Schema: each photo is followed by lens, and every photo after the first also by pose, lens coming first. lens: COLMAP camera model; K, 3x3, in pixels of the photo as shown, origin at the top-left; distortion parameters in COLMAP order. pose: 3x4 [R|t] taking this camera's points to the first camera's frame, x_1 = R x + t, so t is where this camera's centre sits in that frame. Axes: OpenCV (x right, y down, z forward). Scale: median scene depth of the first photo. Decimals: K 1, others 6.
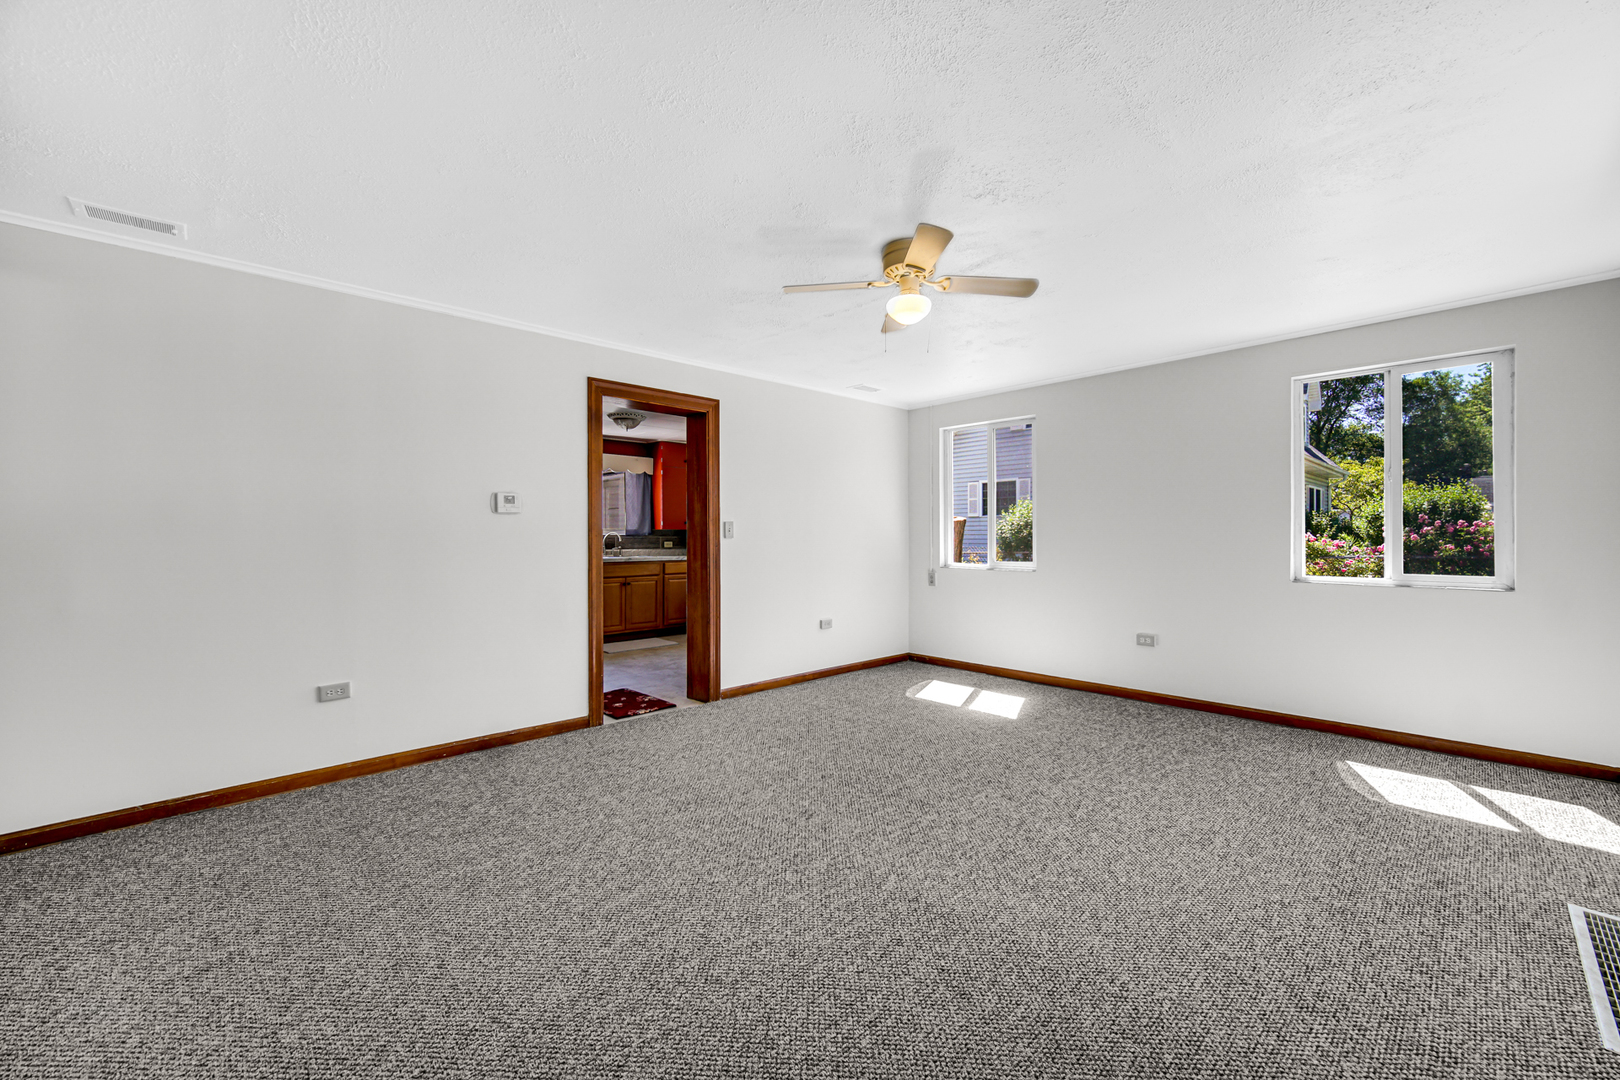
lens RADIAL K [[641.5, 0, 810.8], [0, 641.5, 536.2], [0, 0, 1]] dist [-0.000208, -0.000124]
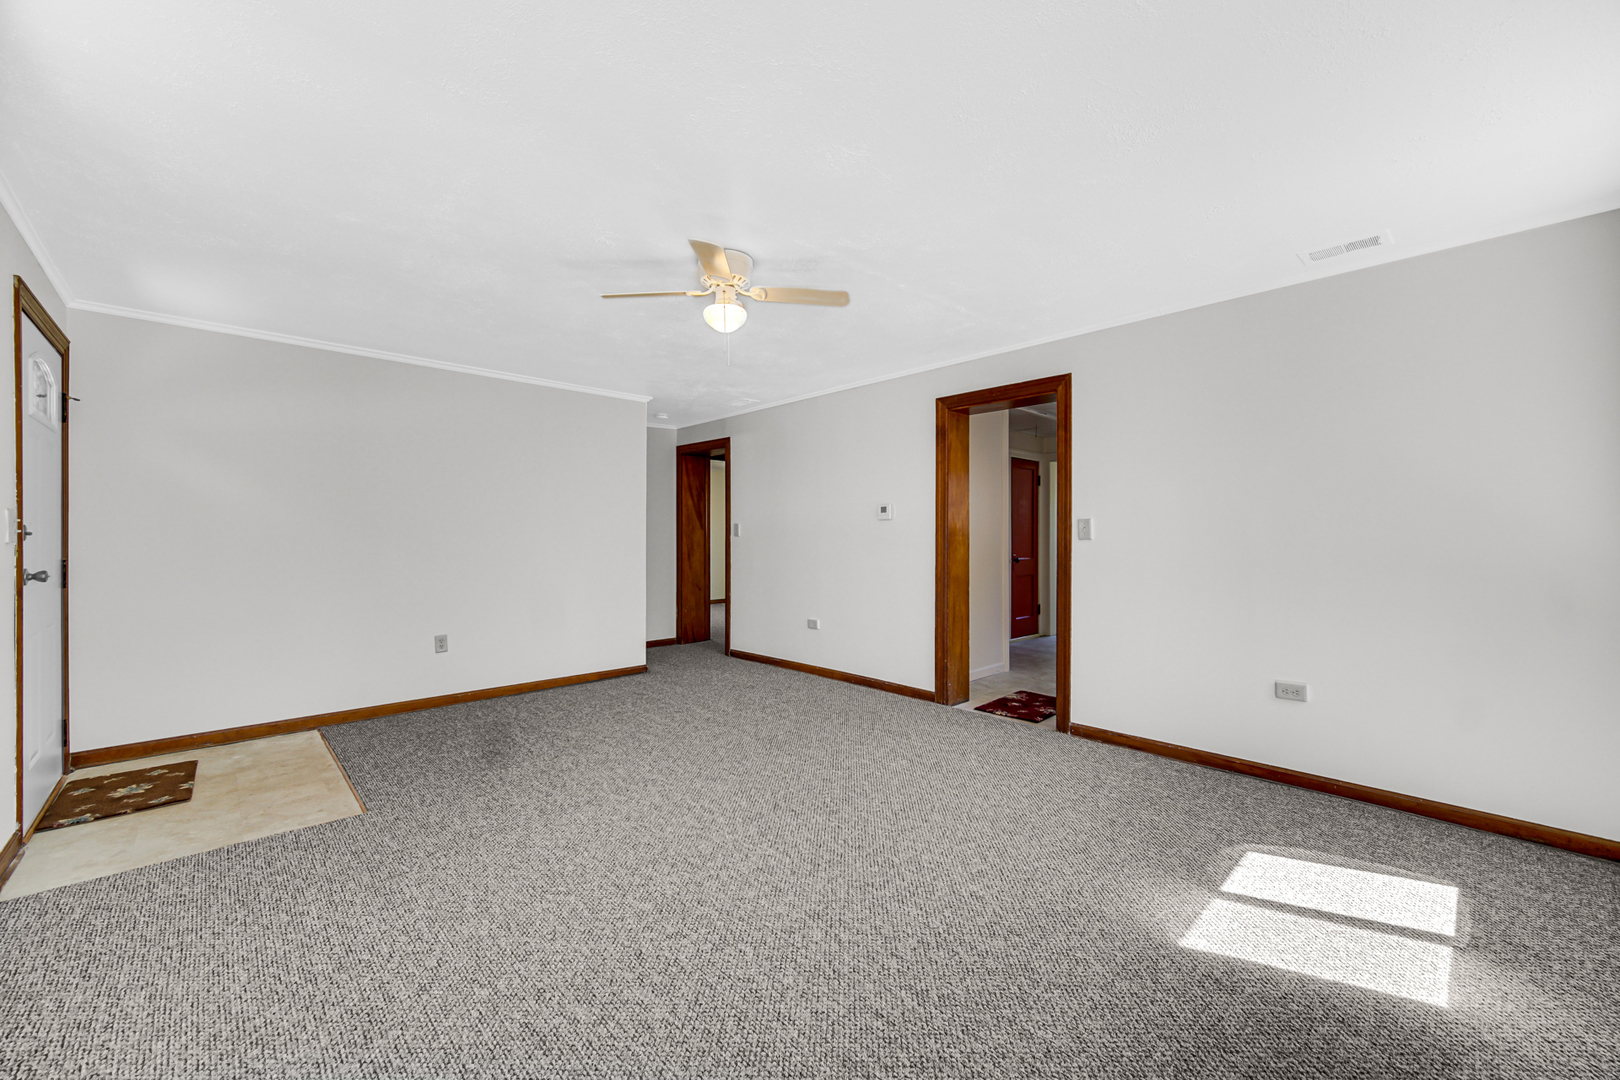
lens RADIAL K [[641.5, 0, 810.8], [0, 641.5, 536.2], [0, 0, 1]] dist [-0.000208, -0.000124]
pose [[-0.001898, 0.002912, -0.999994, 0.890205], [0.000707, 0.999996, 0.002911, -0.005237], [0.999998, -0.000702, -0.001900, 0.857319]]
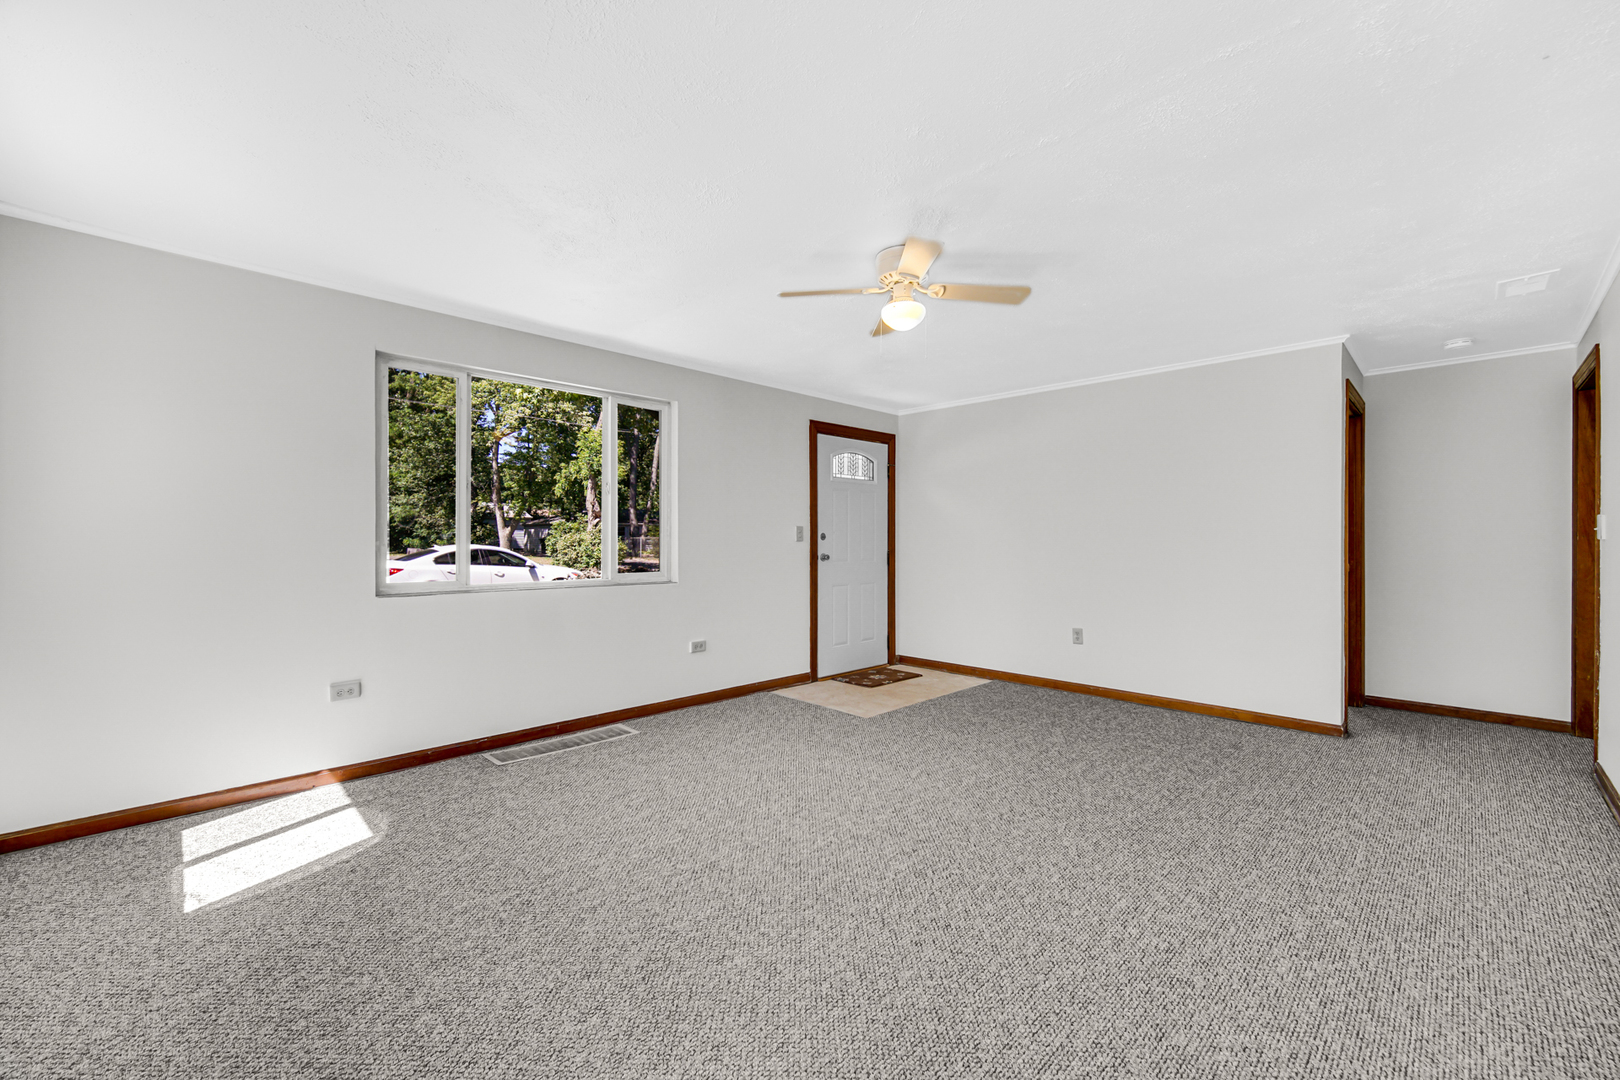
lens RADIAL K [[648.4, 0, 810.0], [0, 648.4, 540.0], [0, 0, 1]] dist [-0.000381, -0.000118]
pose [[-0.999829, 0.000397, -0.018482, 0.239956], [0.000356, 0.999997, 0.002237, -0.002202], [0.018483, 0.002230, -0.999827, 1.518717]]
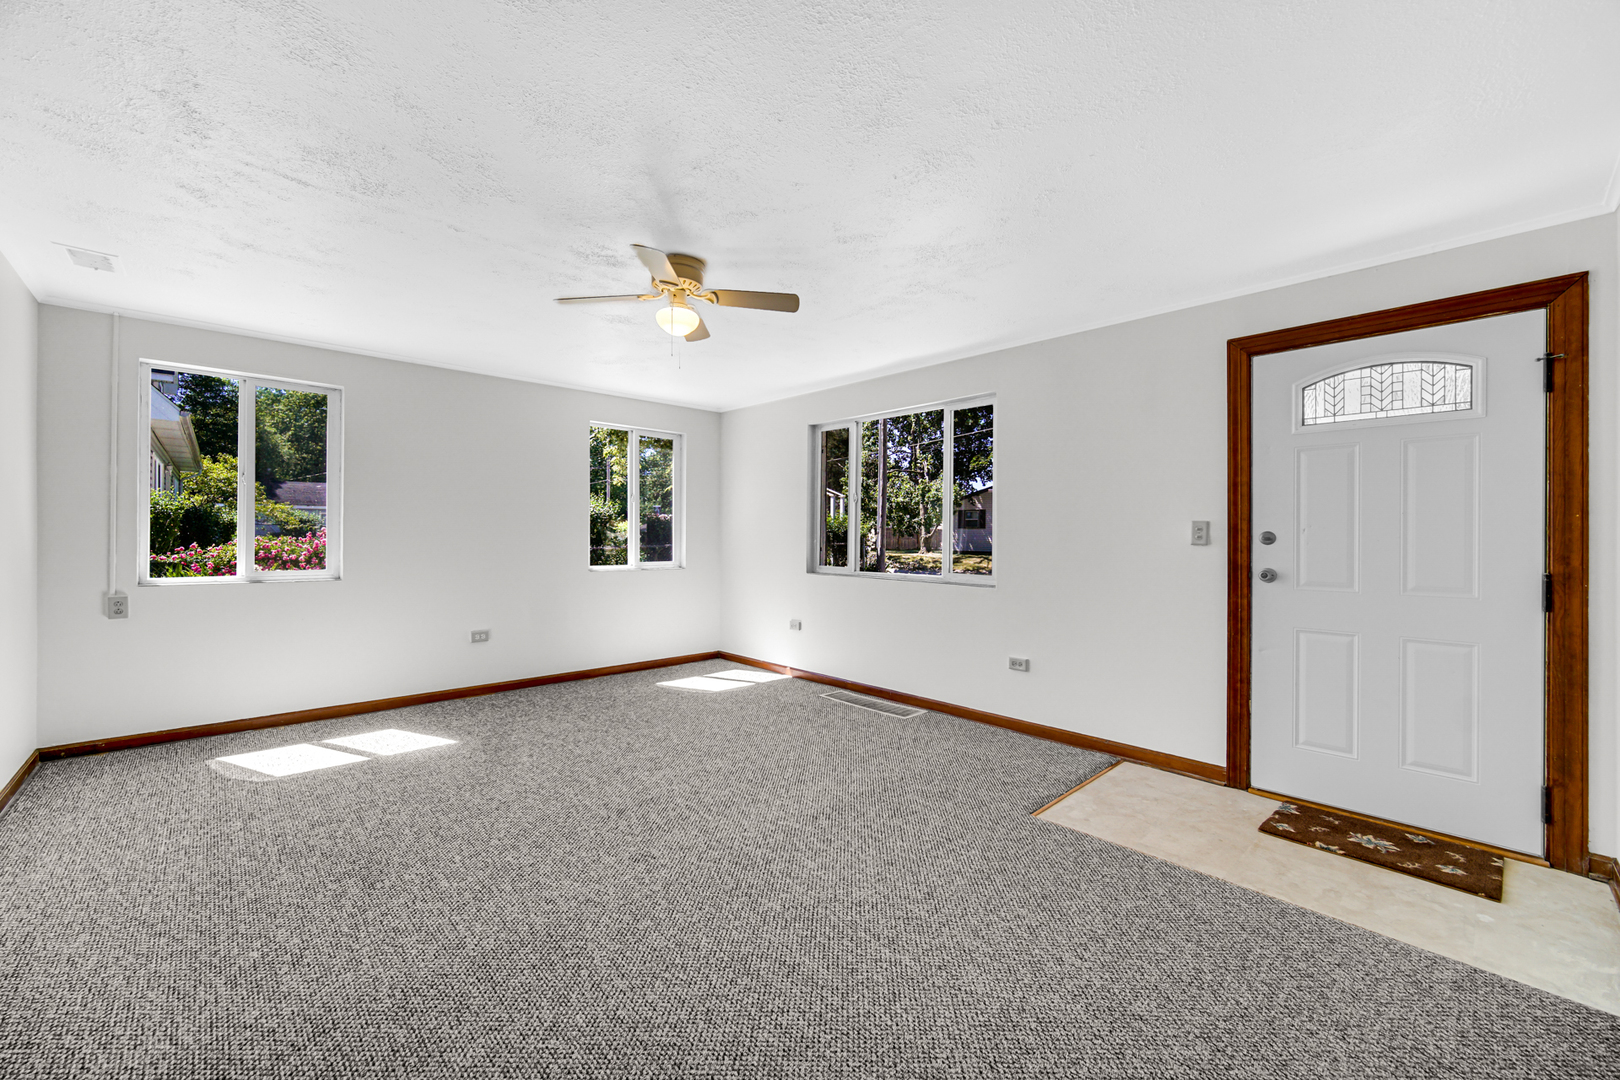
lens RADIAL K [[641.5, 0, 810.8], [0, 641.5, 536.2], [0, 0, 1]] dist [-0.000208, -0.000124]
pose [[0.001863, 0.002130, 0.999996, -0.668614], [-0.006414, 0.999977, -0.002118, -0.003615], [-0.999978, -0.006410, 0.001876, 0.585786]]
